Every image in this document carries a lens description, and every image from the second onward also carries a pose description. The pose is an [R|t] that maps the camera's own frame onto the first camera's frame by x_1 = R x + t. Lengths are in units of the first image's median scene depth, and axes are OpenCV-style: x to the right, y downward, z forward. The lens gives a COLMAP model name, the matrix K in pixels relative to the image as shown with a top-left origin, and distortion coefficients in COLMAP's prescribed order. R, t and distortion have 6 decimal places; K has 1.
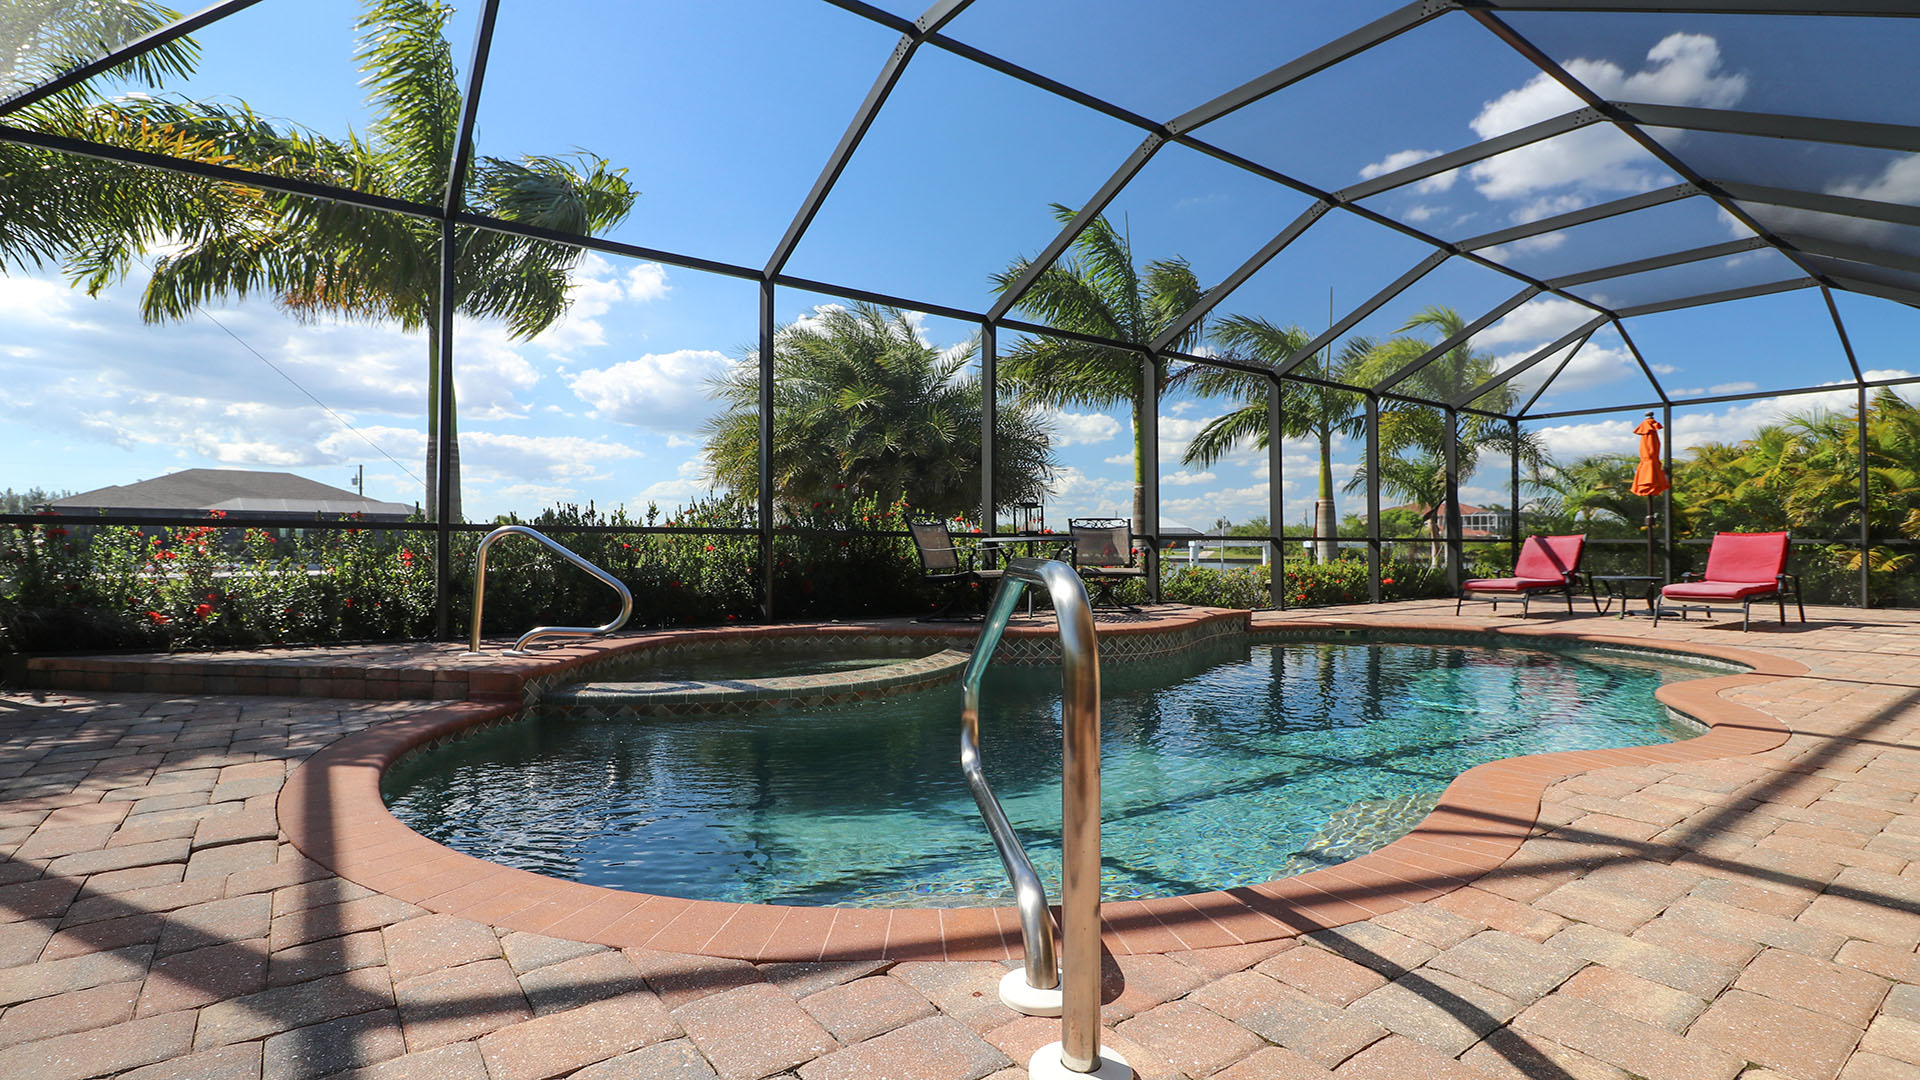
lens RADIAL K [[931.9, 0, 960.0], [0, 931.9, 540.0], [0, 0, 1]] dist [-0.013523, -0.001036]
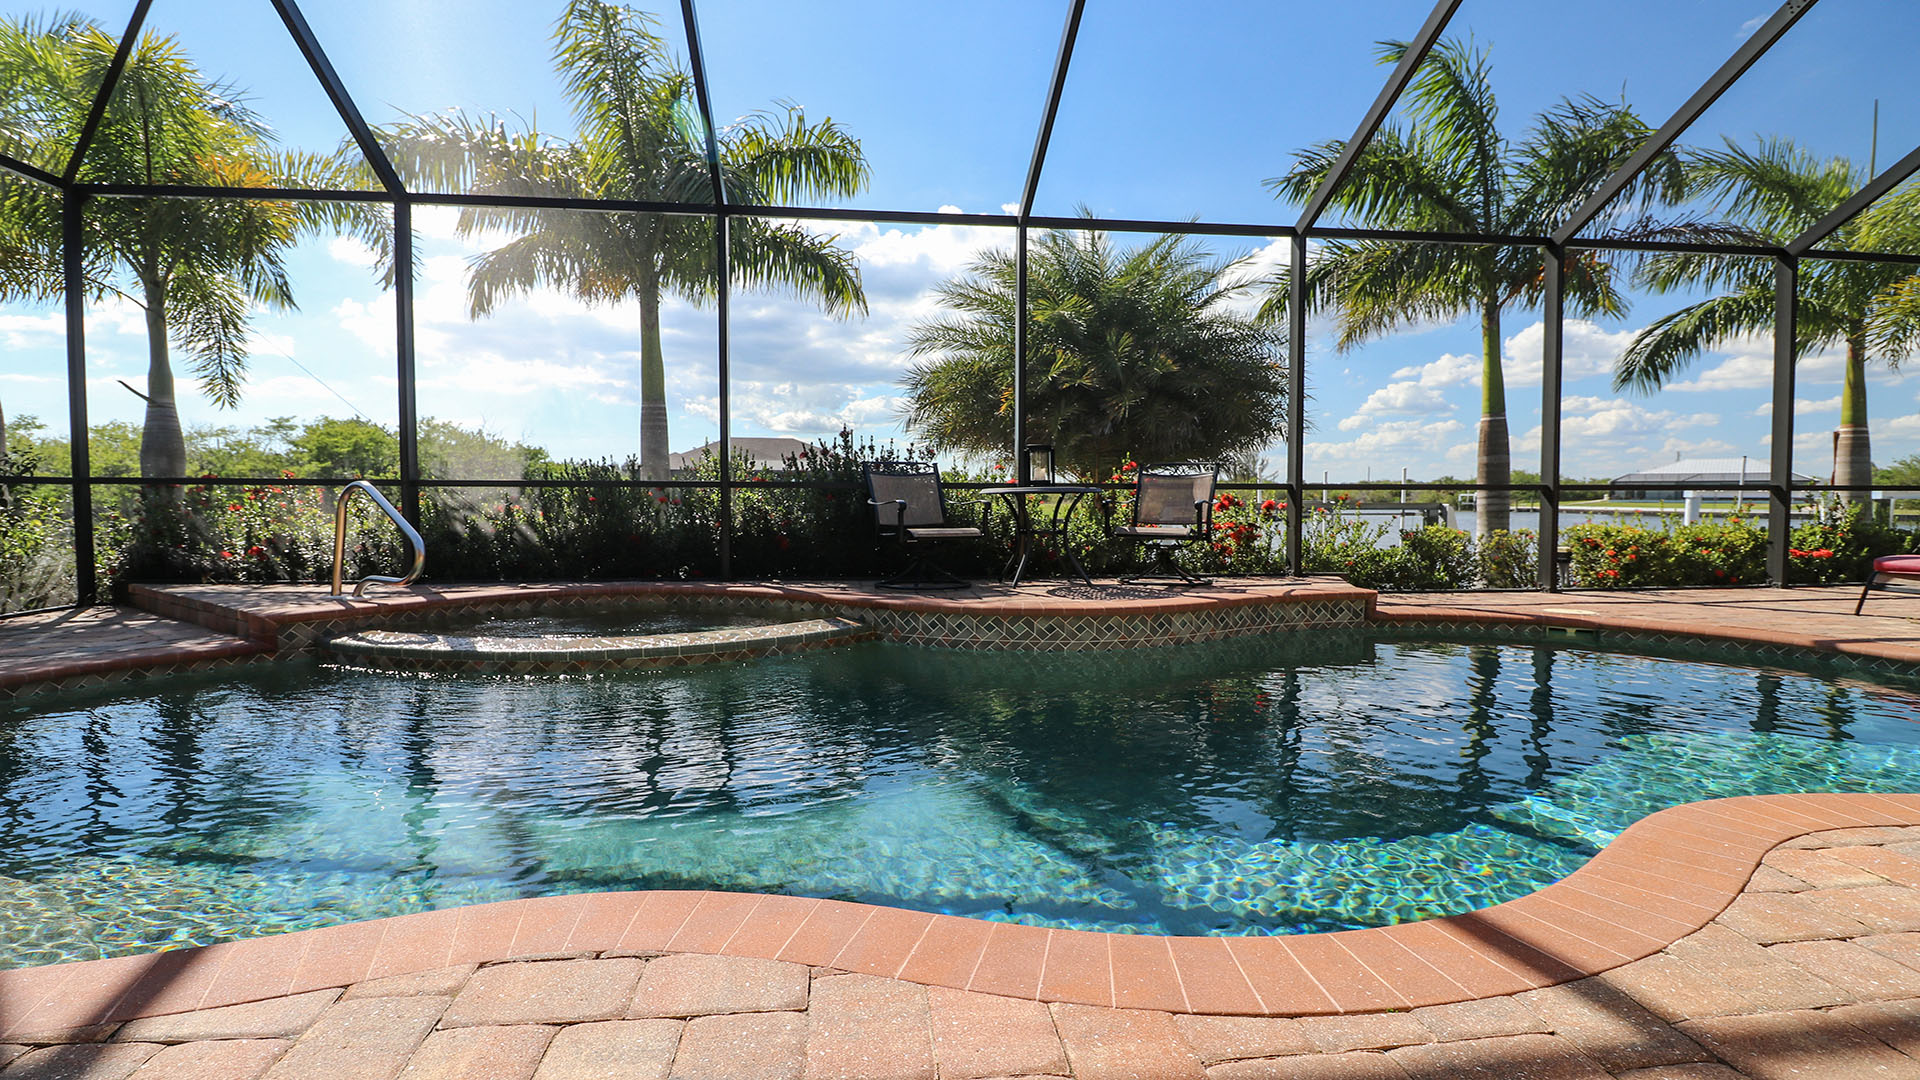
lens RADIAL K [[915.8, 0, 960.0], [0, 915.8, 540.0], [0, 0, 1]] dist [0.025772, 0.000082]
pose [[0.872107, 0.022198, -0.488811, 0.264556], [0.004111, 0.998603, 0.052684, -0.001819], [0.489298, -0.047955, 0.870797, 0.158571]]
